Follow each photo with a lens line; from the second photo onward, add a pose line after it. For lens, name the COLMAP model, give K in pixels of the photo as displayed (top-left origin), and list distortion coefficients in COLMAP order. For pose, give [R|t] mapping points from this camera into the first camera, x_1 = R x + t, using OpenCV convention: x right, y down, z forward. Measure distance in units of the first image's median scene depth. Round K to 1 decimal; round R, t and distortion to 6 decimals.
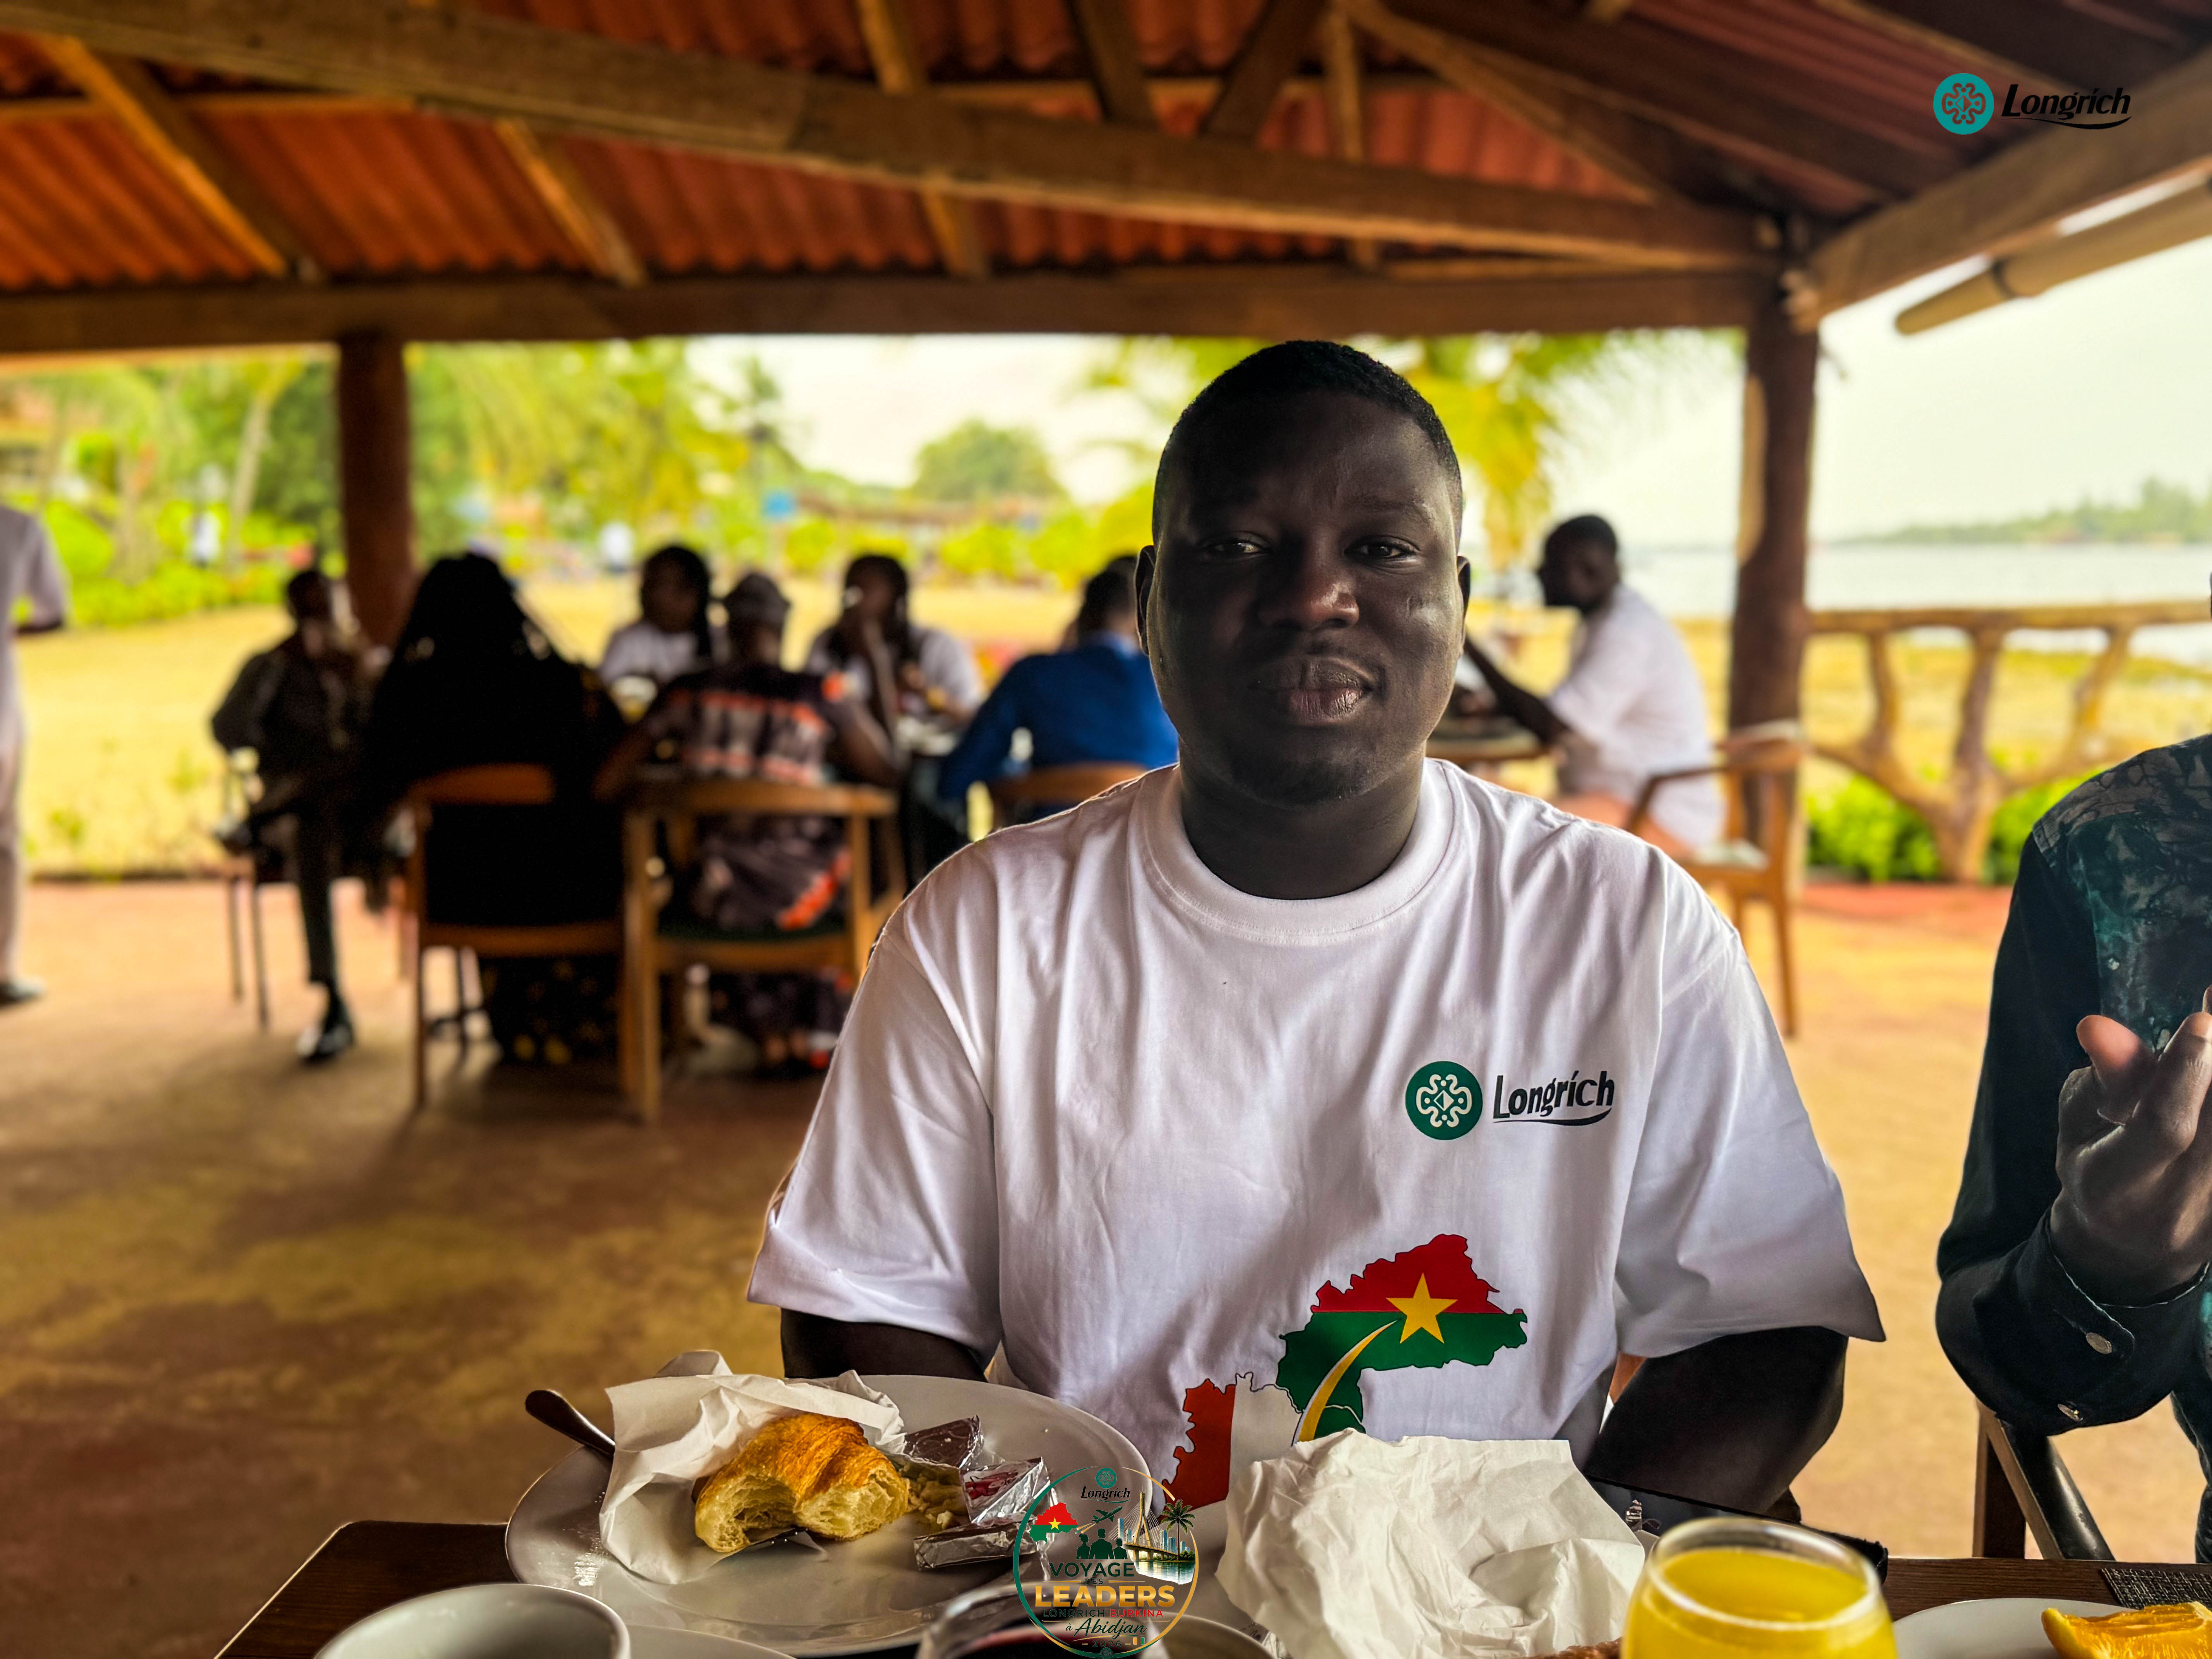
lens RADIAL K [[2209.5, 0, 1107.4], [0, 2209.5, 846.4], [0, 0, 1]] dist [0.141364, -0.263620]
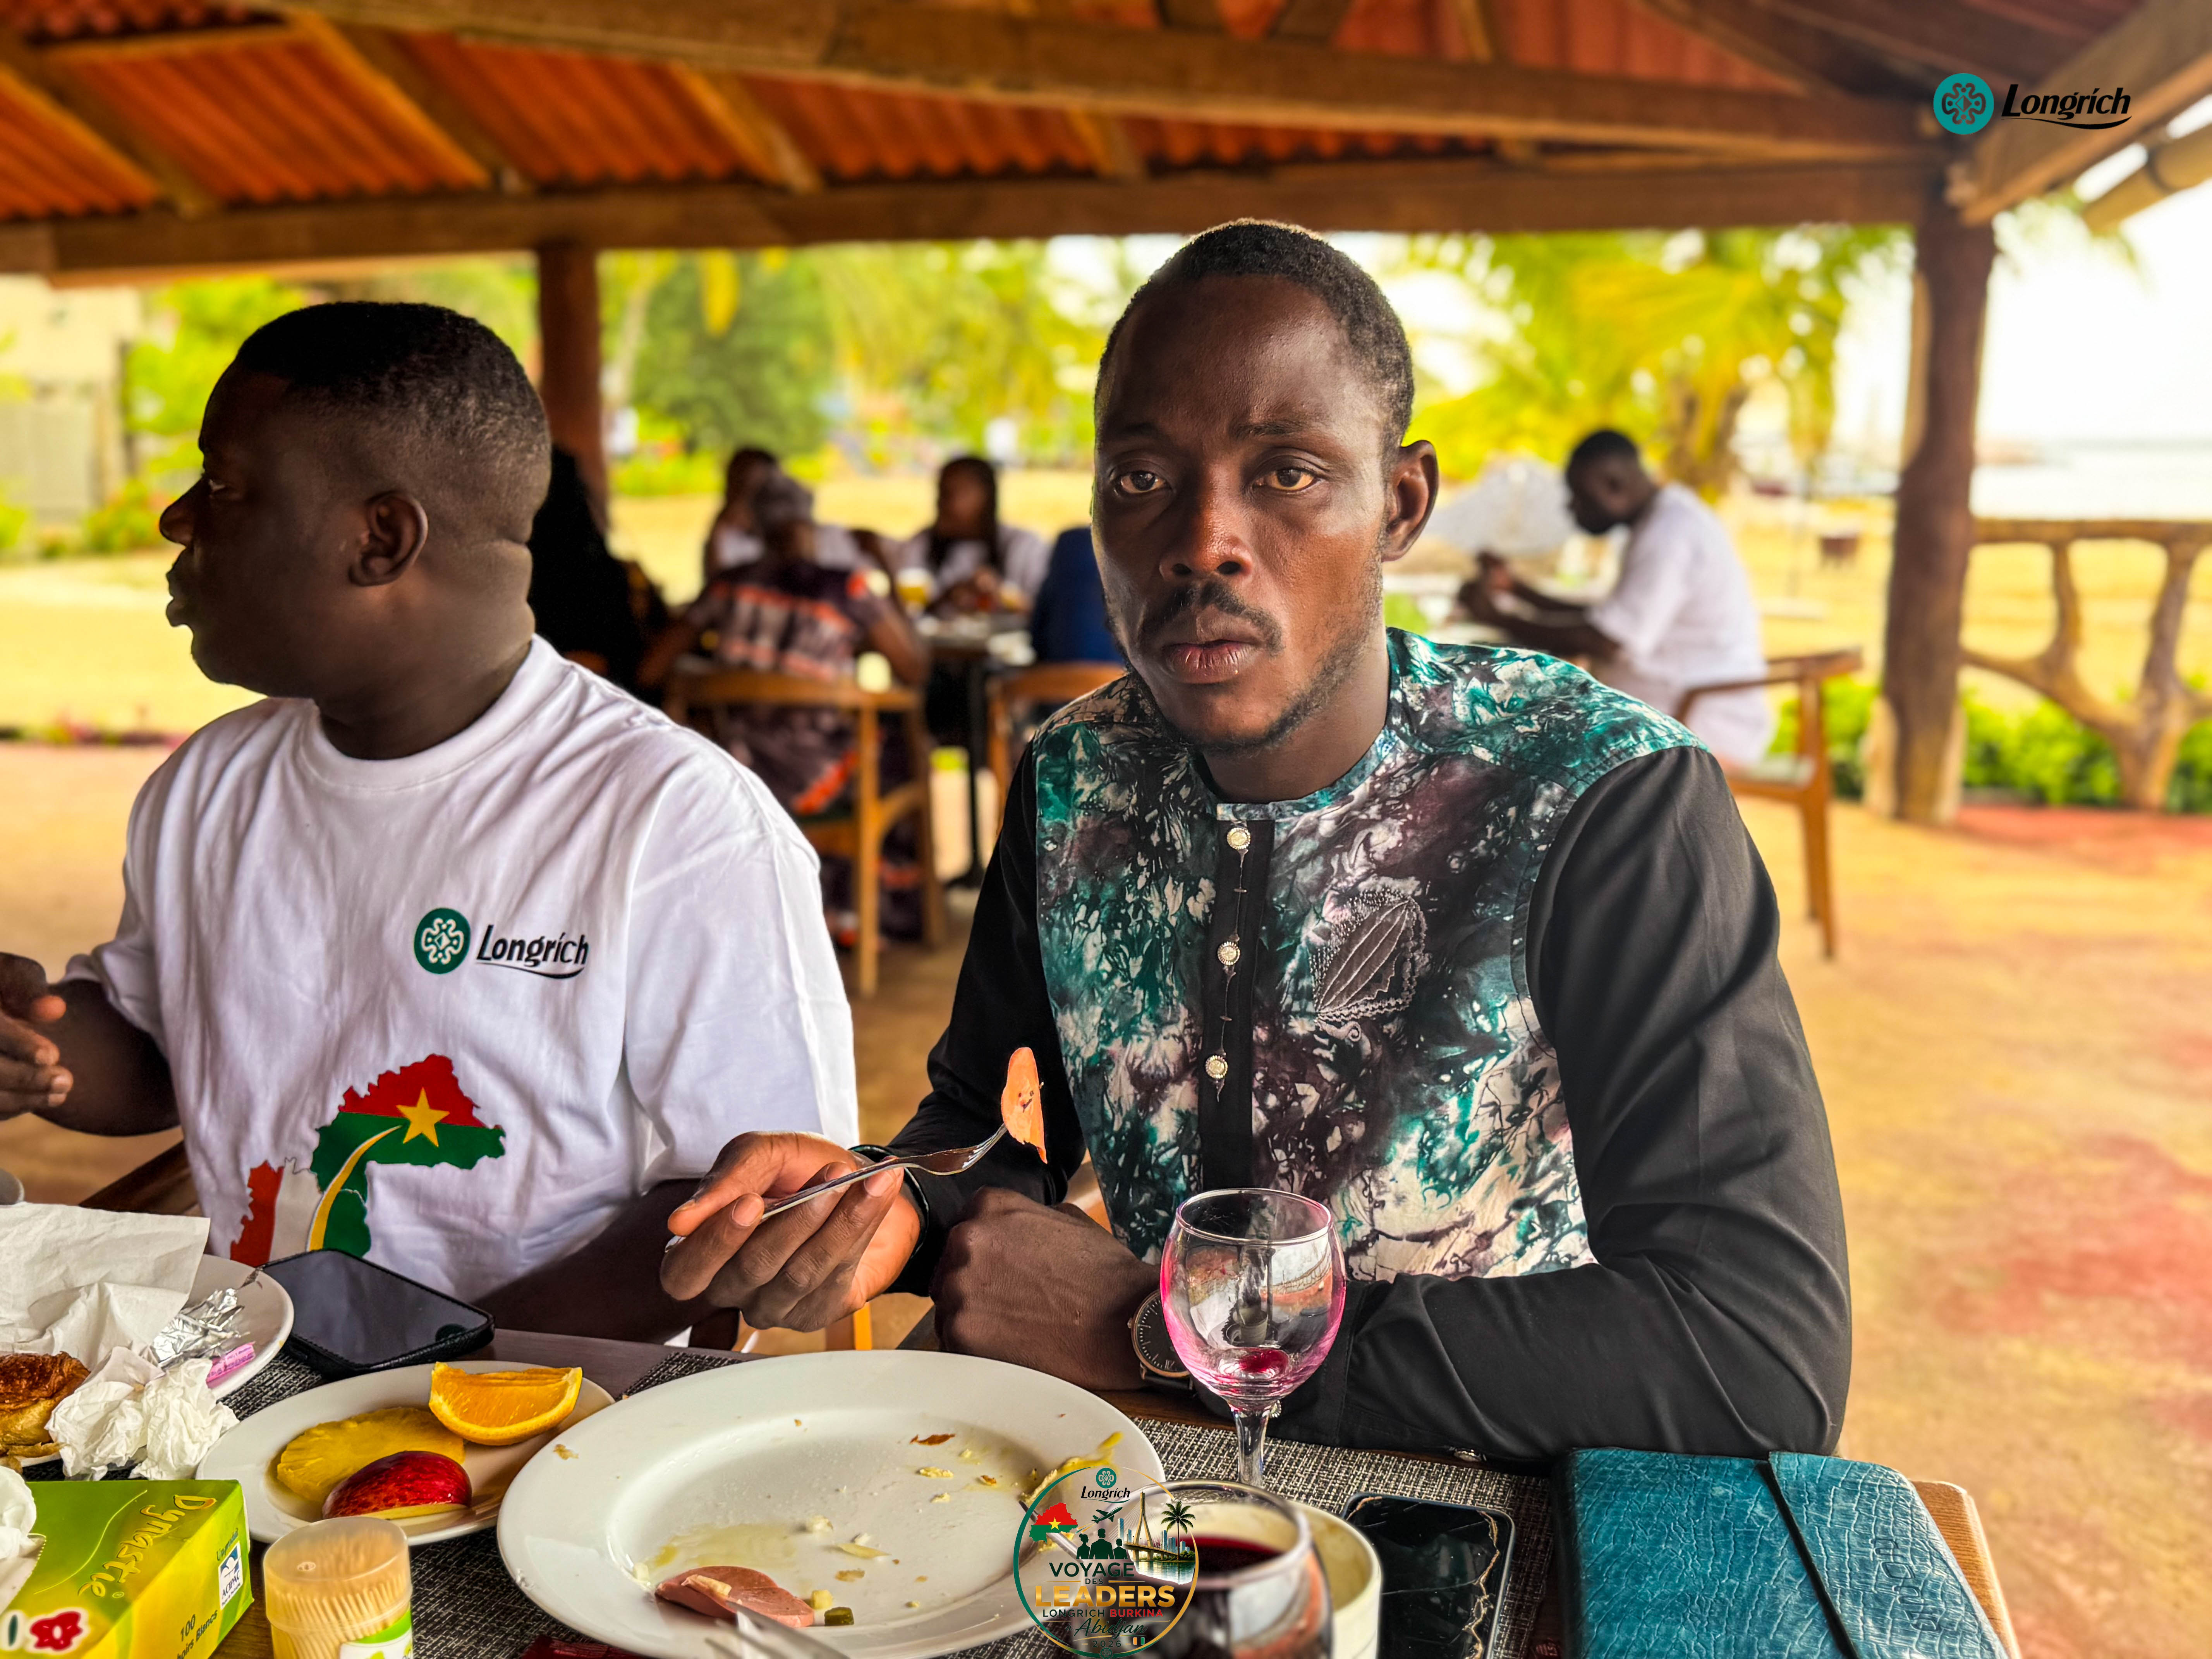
lens RADIAL K [[2228.0, 0, 1106.0], [0, 2228.0, 829.5], [0, 0, 1]] dist [0.167769, -0.390794]
pose [[0.986641, 0.033359, -0.159455, 0.104758], [-0.027462, 0.998860, 0.039040, -0.000484], [0.160576, -0.034139, 0.986433, -0.019151]]
